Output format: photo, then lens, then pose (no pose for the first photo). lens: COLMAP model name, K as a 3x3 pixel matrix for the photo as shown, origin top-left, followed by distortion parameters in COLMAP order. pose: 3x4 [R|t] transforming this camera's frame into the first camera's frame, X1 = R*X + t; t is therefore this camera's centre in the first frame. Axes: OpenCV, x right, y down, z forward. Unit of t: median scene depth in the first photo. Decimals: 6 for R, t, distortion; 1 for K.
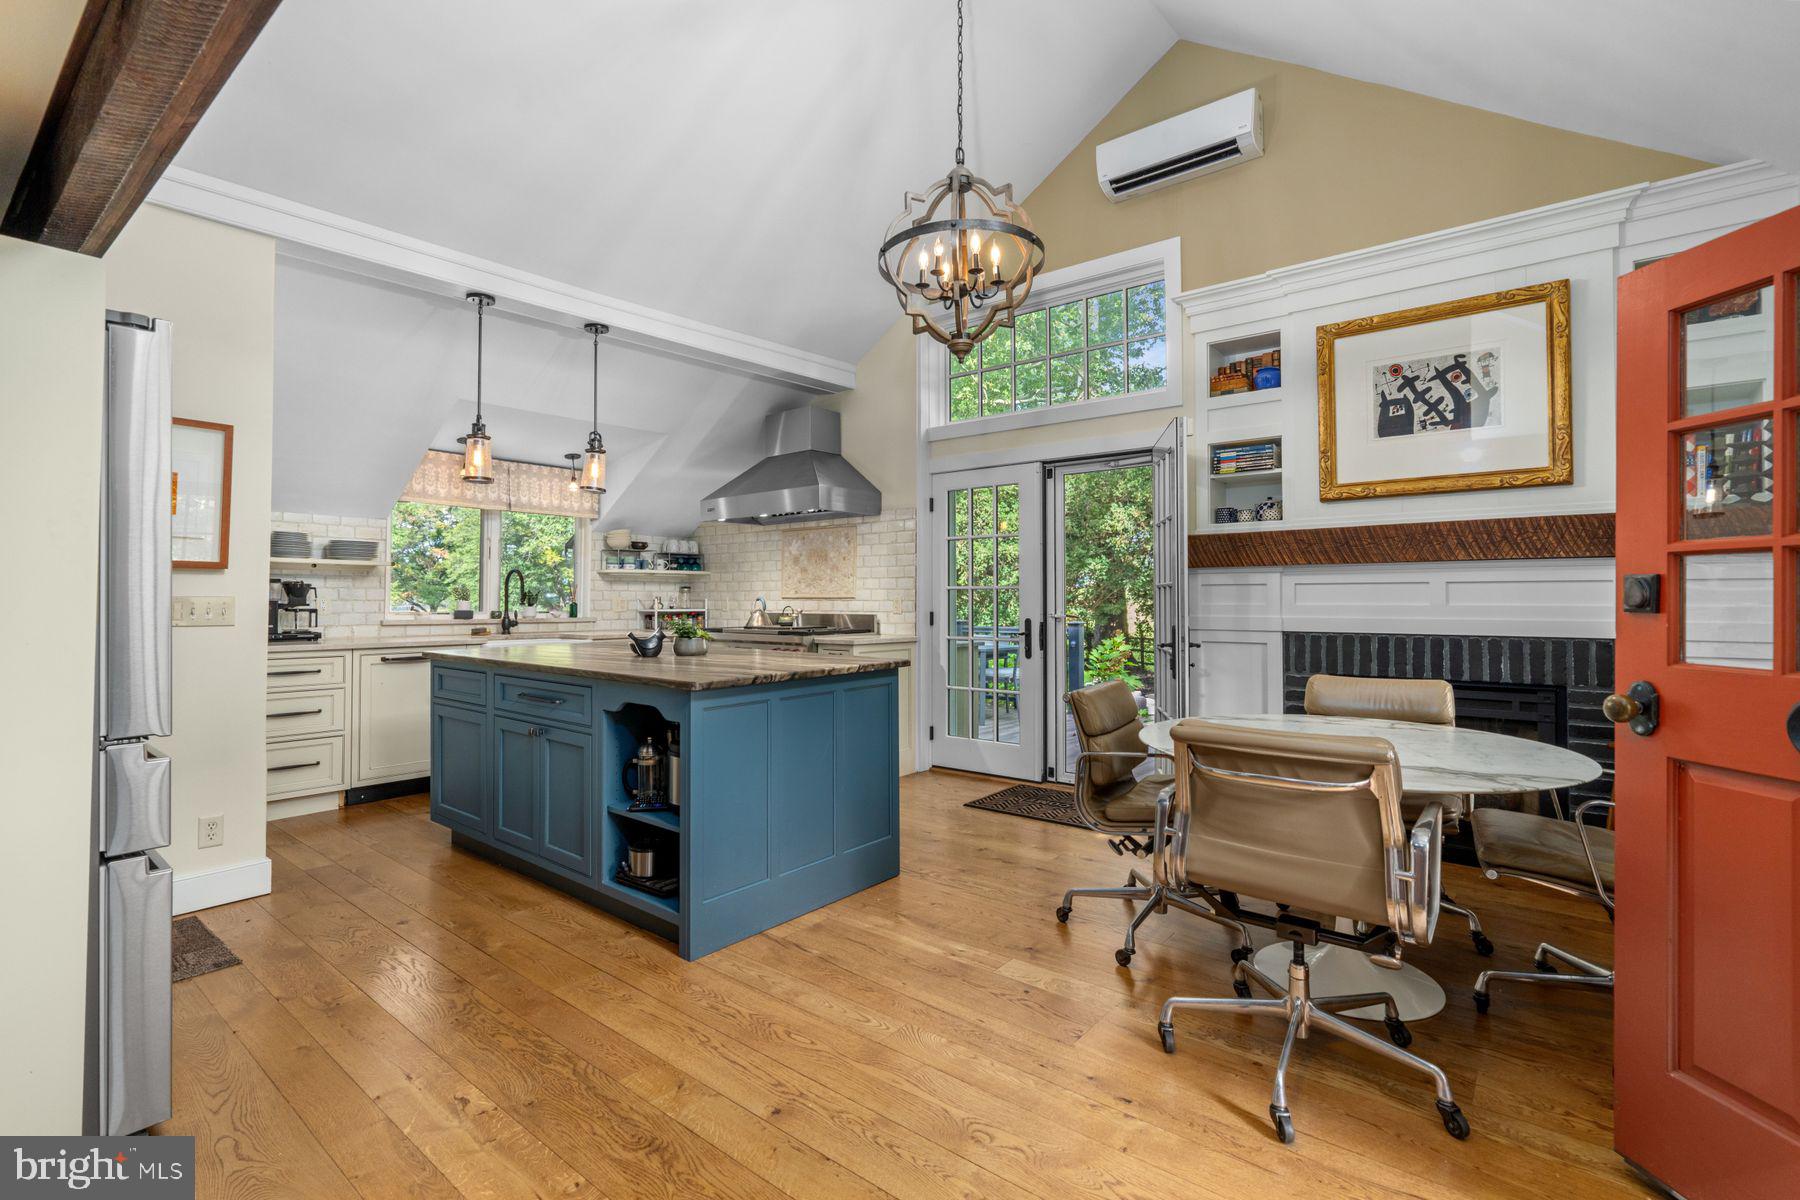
lens RADIAL K [[823.5, 0, 900.0], [0, 823.5, 600.0], [0, 0, 1]] dist [-0.000107, 0.000815]
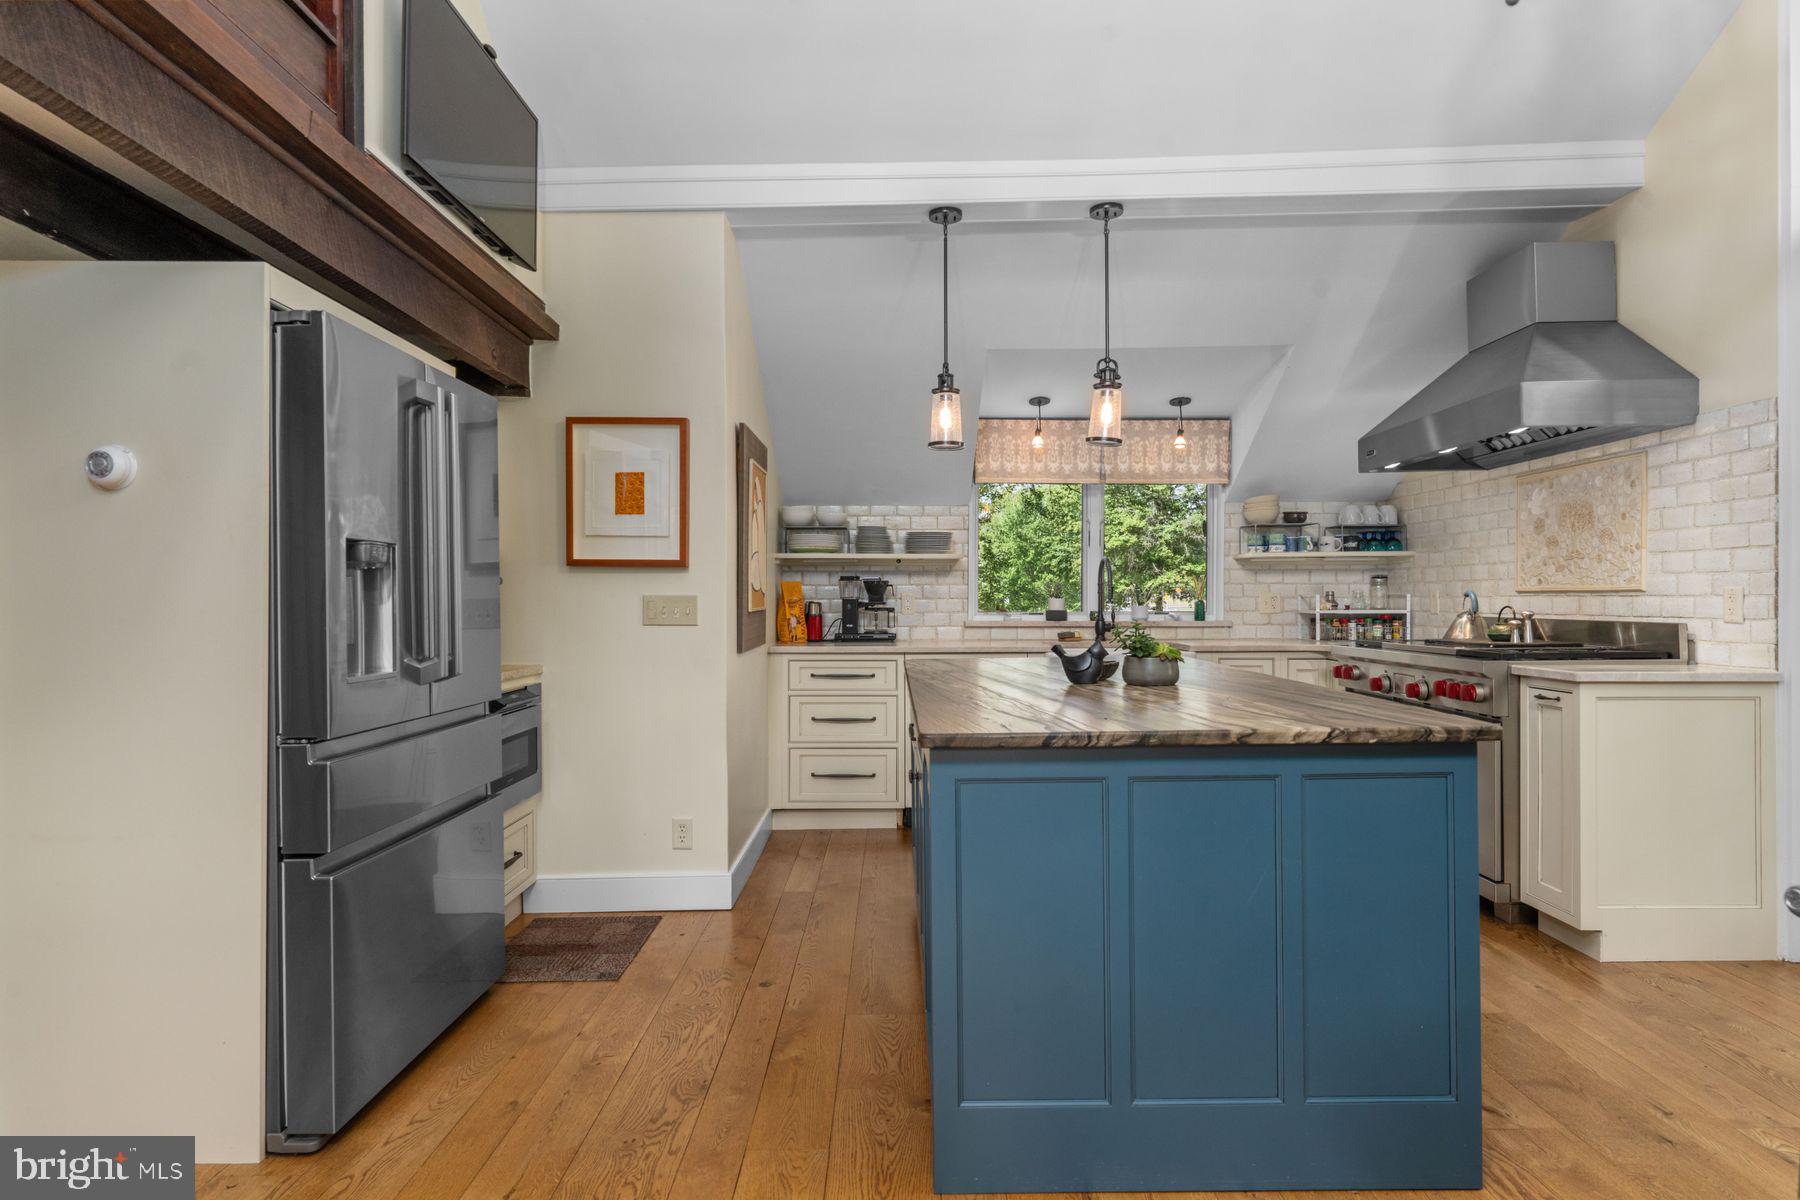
lens RADIAL K [[1004.8, 0, 899.6], [0, 1004.8, 606.7], [0, 0, 1]] dist [-0.000953, 0.000315]
pose [[0.632822, 0.003526, -0.774289, 0.172870], [0.004261, 0.999959, 0.008036, 0.000569], [0.774285, -0.008384, 0.632781, 0.296881]]
